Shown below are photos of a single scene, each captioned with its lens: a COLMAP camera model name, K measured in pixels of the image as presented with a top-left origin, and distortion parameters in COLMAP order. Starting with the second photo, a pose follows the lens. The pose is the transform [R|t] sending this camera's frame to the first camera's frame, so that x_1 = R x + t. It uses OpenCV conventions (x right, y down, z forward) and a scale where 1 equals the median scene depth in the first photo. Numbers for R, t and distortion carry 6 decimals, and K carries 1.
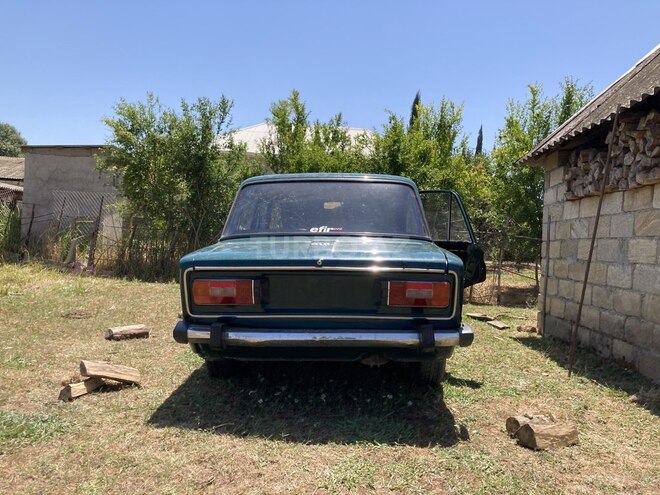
lens RADIAL K [[524.6, 0, 334.4], [0, 524.6, 249.5], [0, 0, 1]] dist [0.025112, -0.017117]
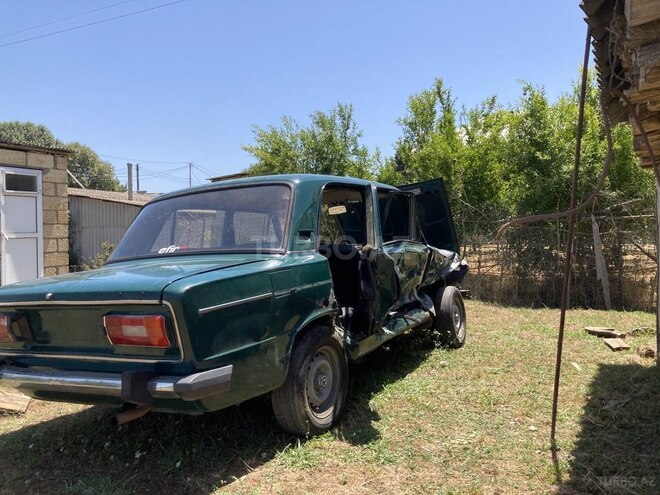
lens RADIAL K [[524.6, 0, 329.9], [0, 524.6, 247.6], [0, 0, 1]] dist [0.025112, -0.017117]
pose [[0.884643, -0.070658, -0.460883, 0.612839], [0.068668, 0.997416, -0.021109, -0.003930], [0.461184, -0.012974, 0.887210, 0.328140]]
